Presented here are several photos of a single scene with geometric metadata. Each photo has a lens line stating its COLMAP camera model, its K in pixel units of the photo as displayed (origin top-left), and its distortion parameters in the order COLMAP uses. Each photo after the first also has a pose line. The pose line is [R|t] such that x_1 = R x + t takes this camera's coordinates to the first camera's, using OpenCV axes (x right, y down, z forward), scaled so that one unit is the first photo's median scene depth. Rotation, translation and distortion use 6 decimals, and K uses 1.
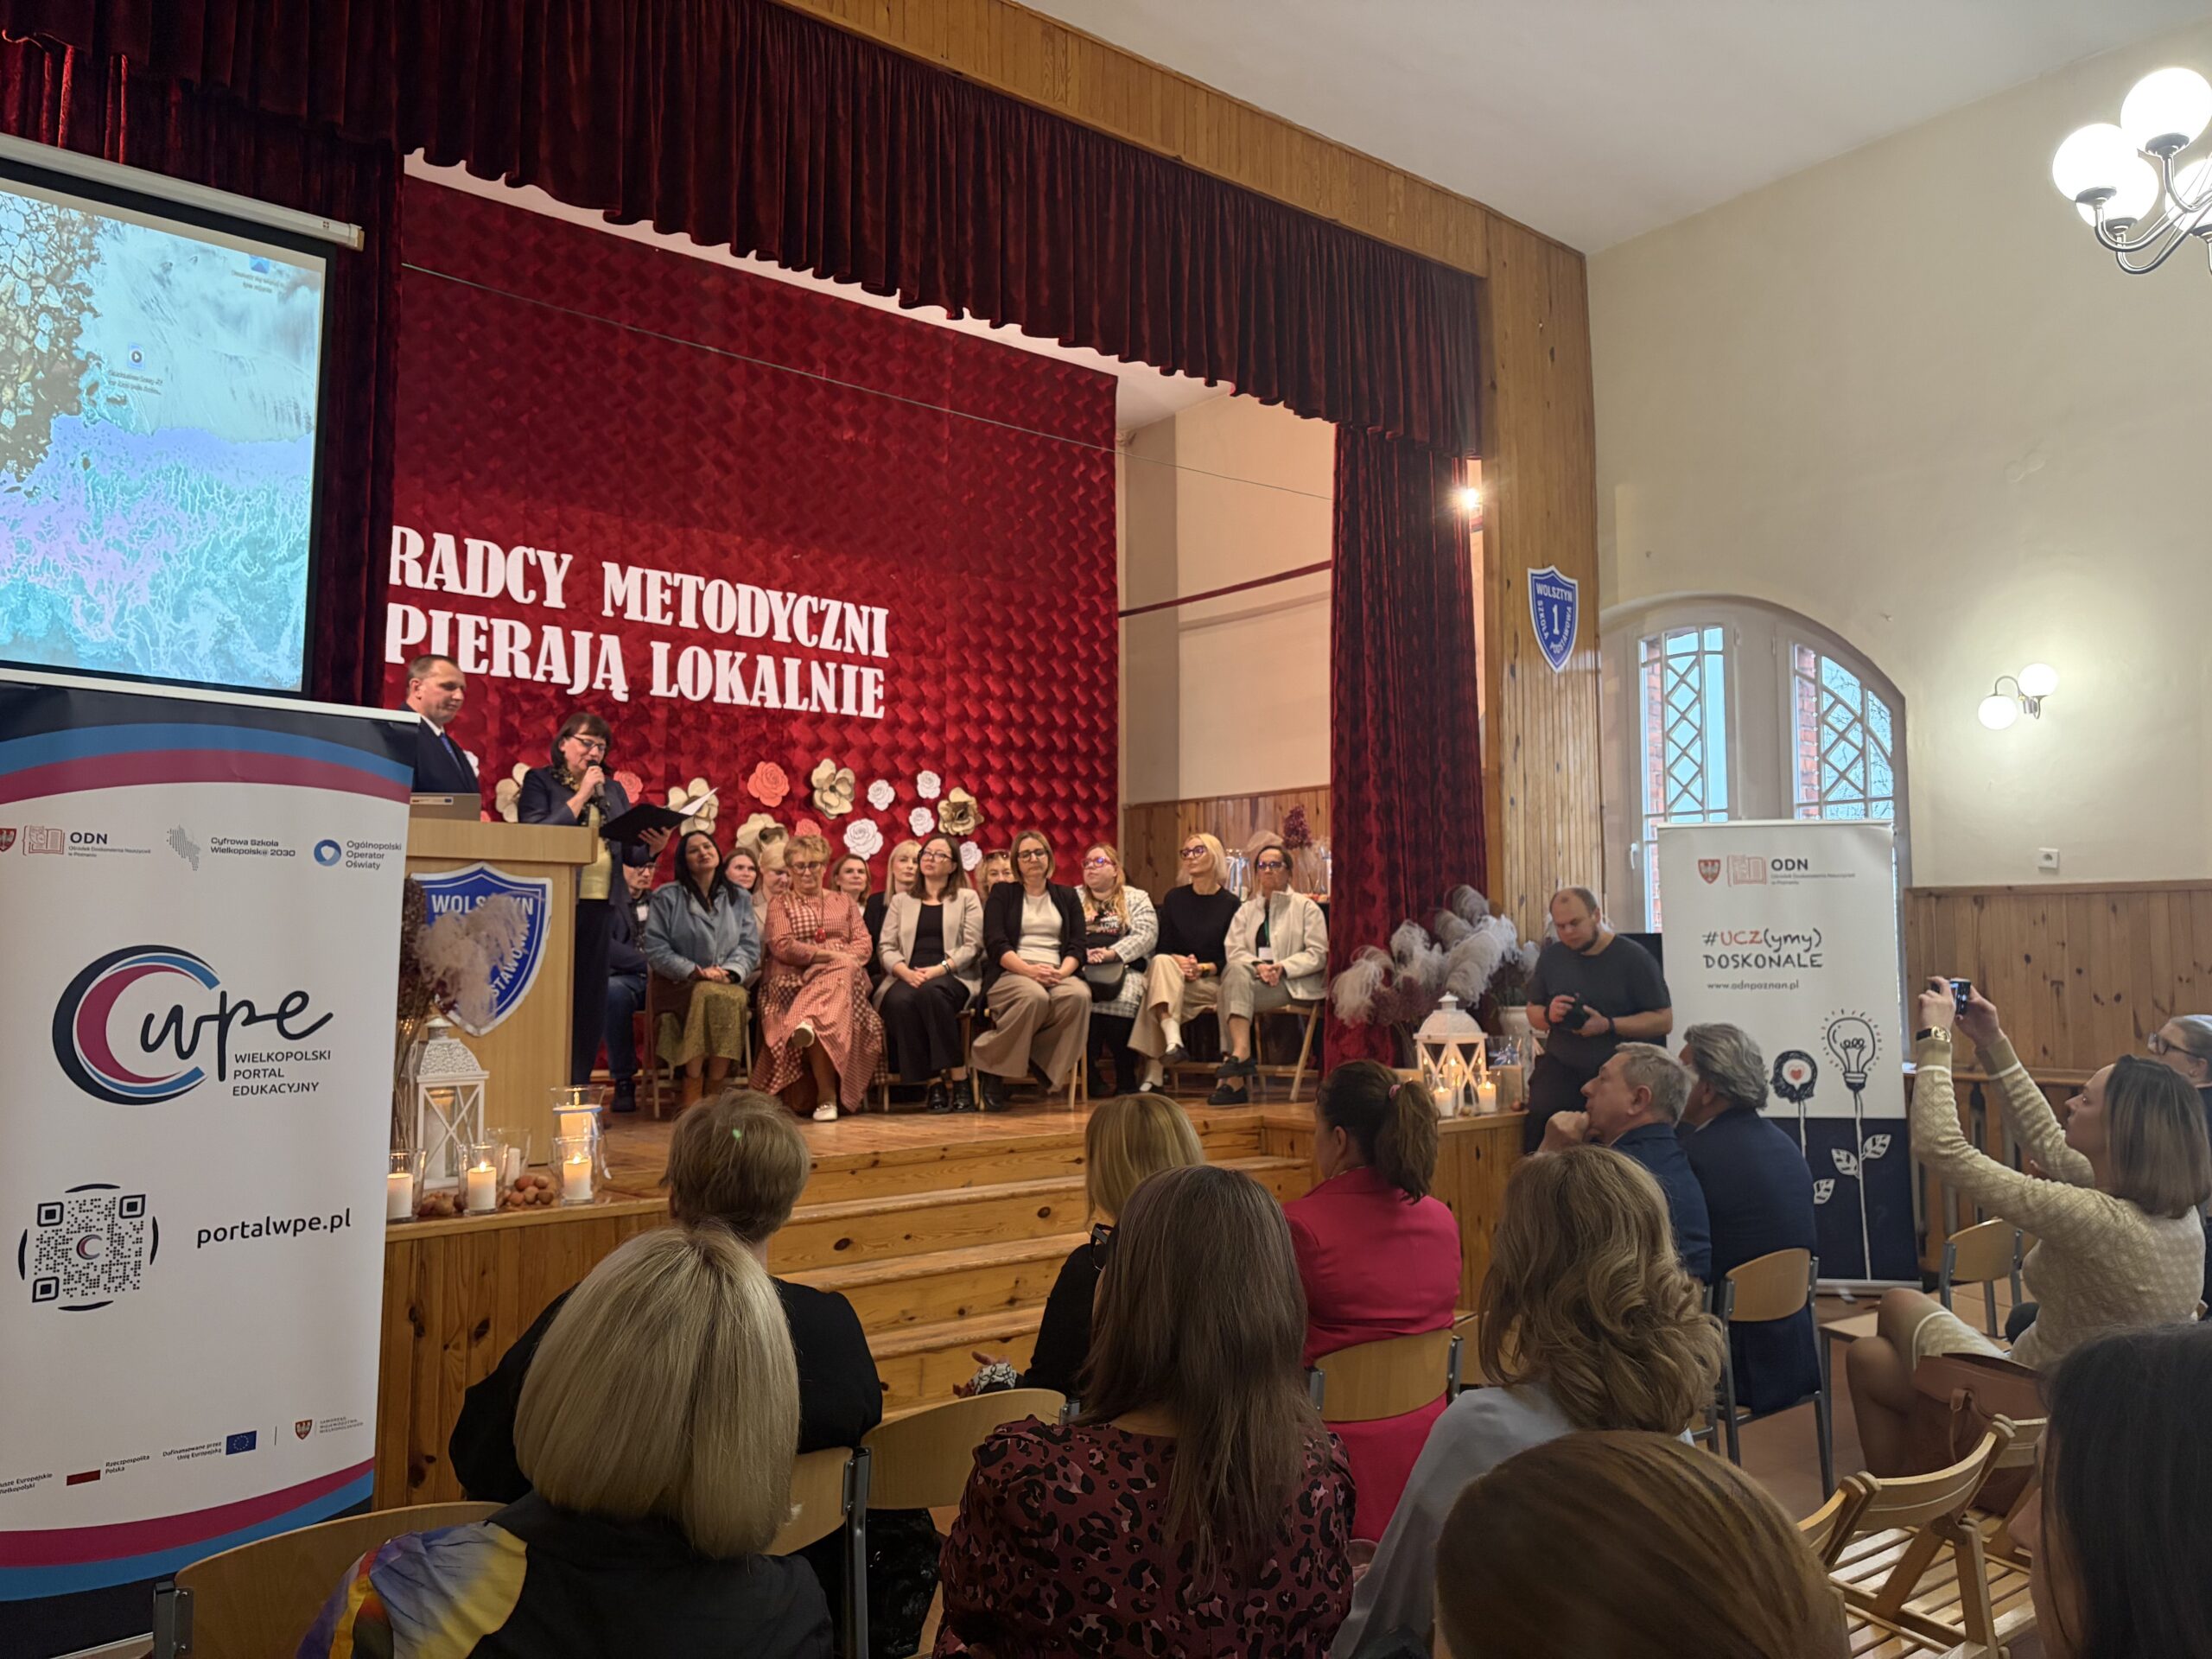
lens RADIAL K [[1636.4, 0, 1112.1], [0, 1636.4, 840.8], [0, 0, 1]] dist [0.037307, -0.029986]
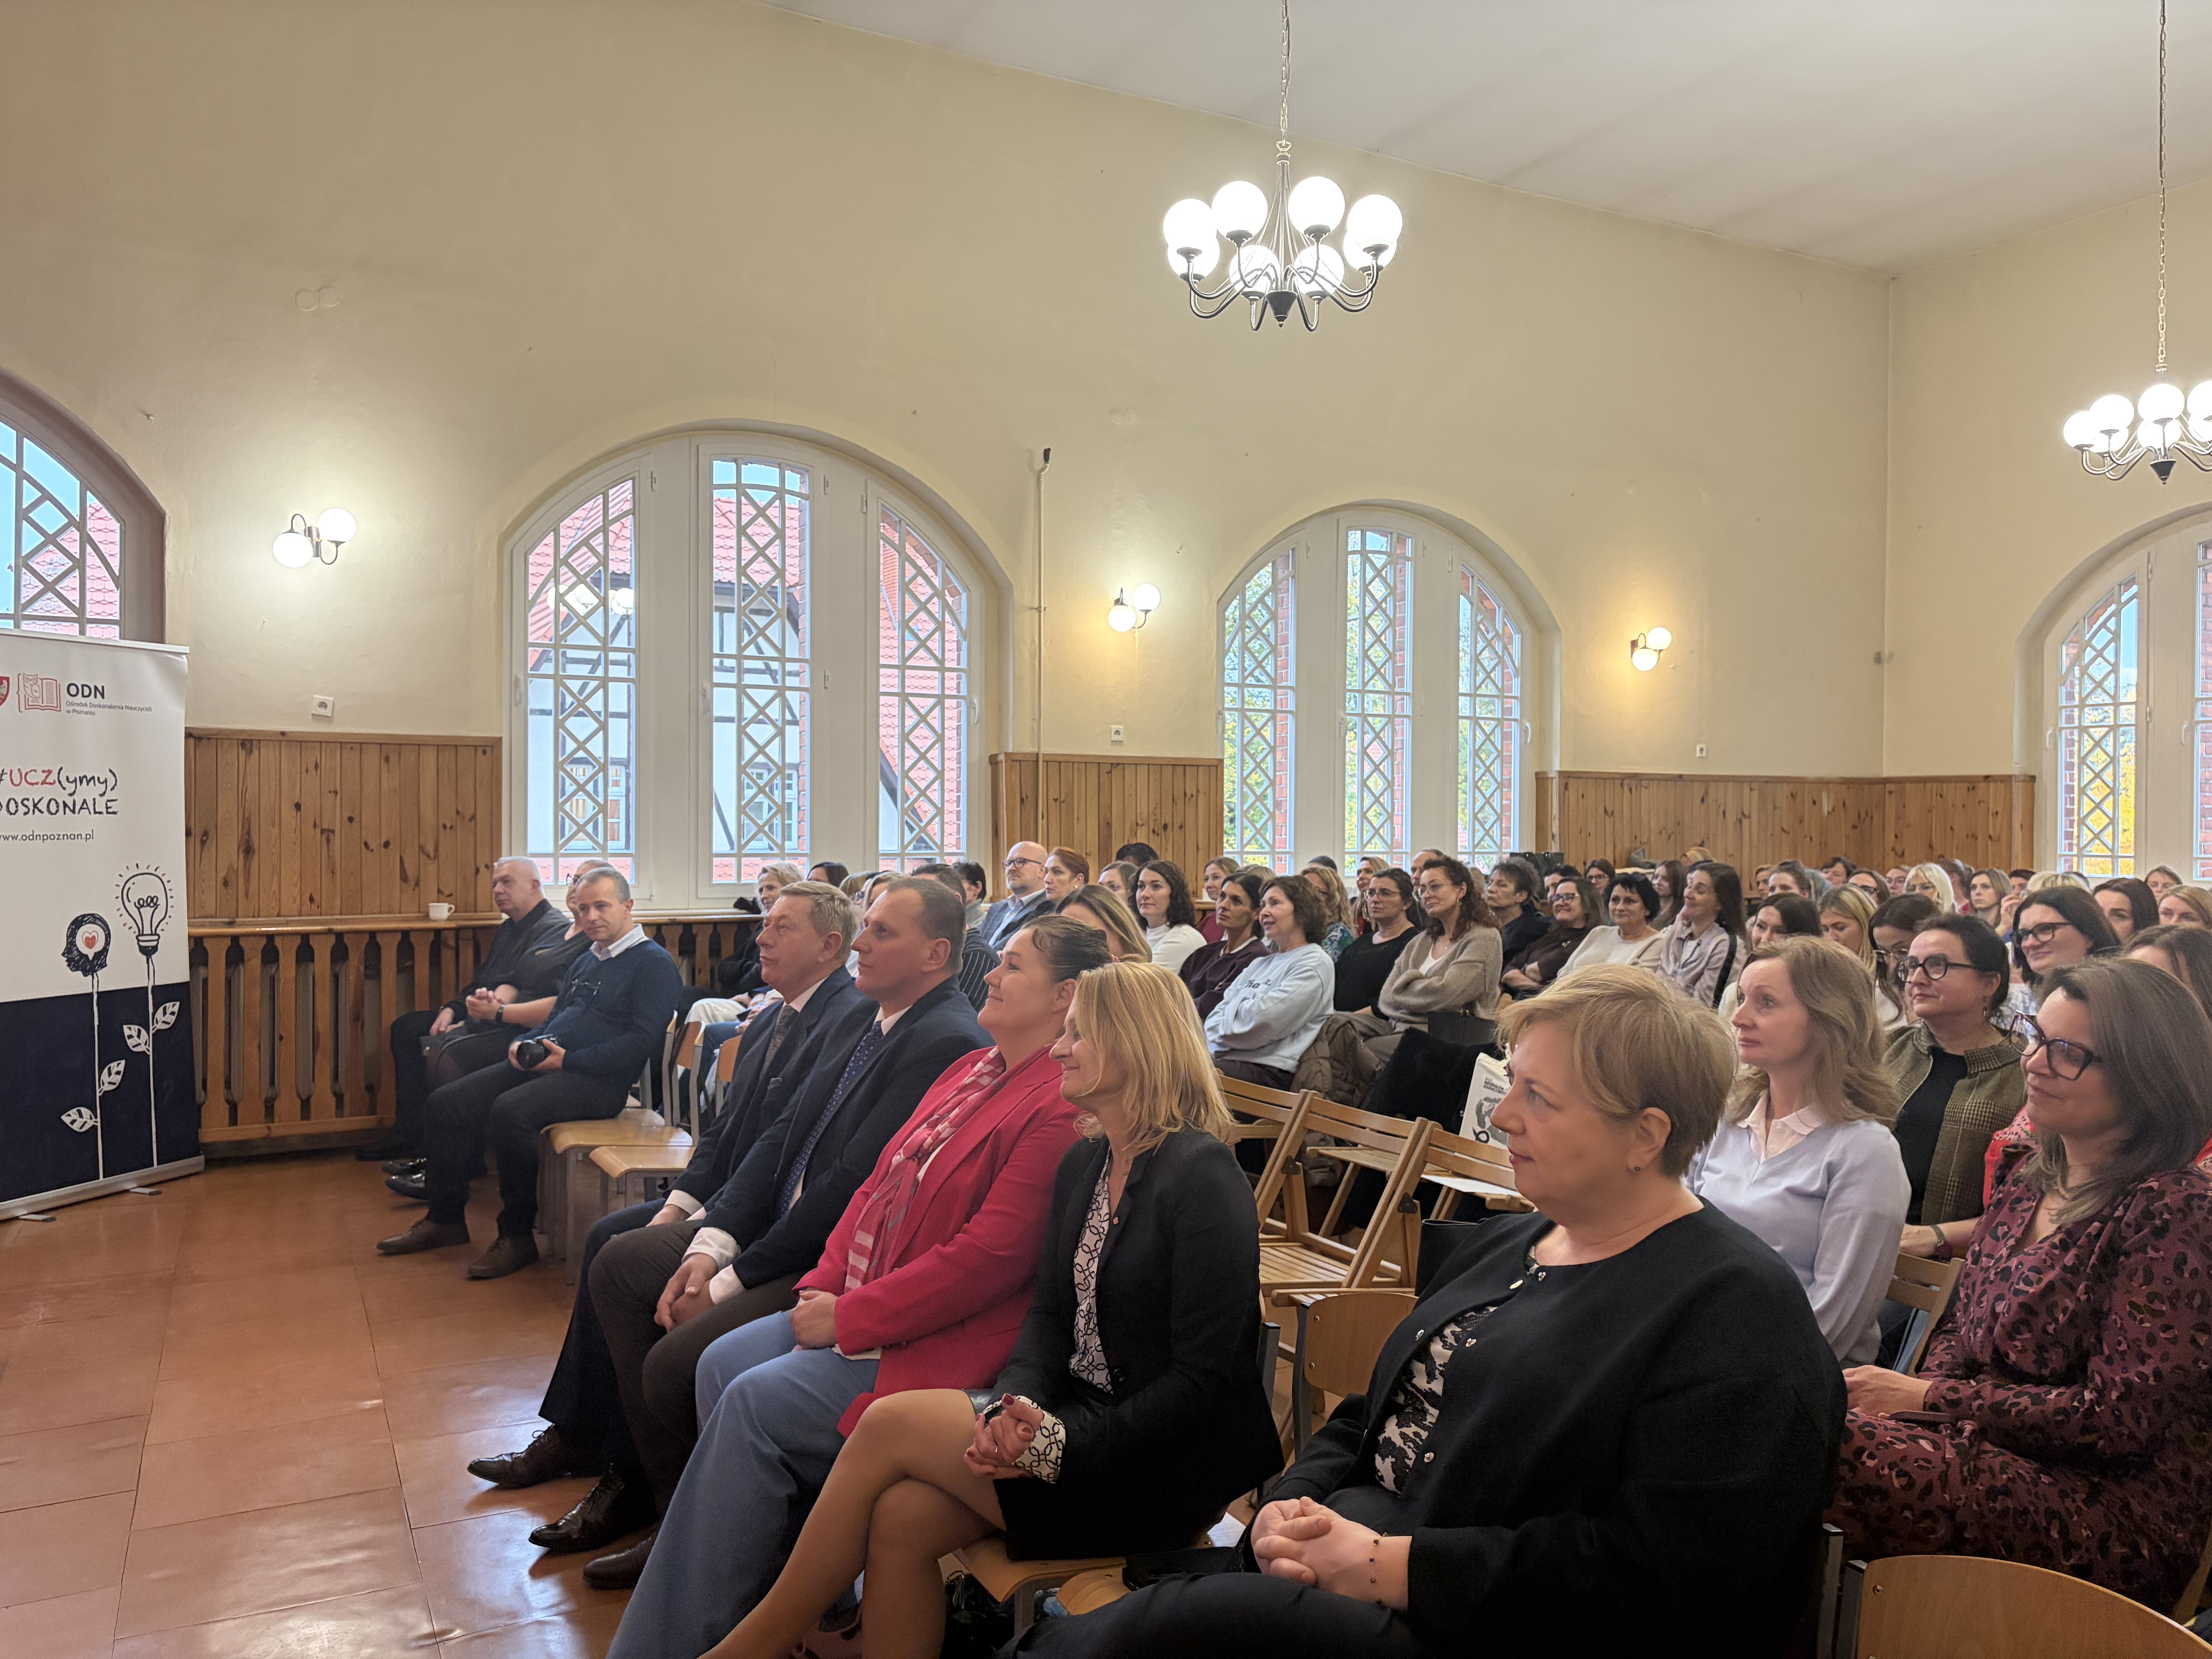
lens RADIAL K [[1636.4, 0, 1103.1], [0, 1636.4, 827.7], [0, 0, 1]] dist [0.037307, -0.029986]
pose [[0.176011, -0.000995, 0.984388, -0.321837], [-0.075812, 0.997016, 0.014563, 0.032784], [-0.981465, -0.077192, 0.175410, 0.352969]]
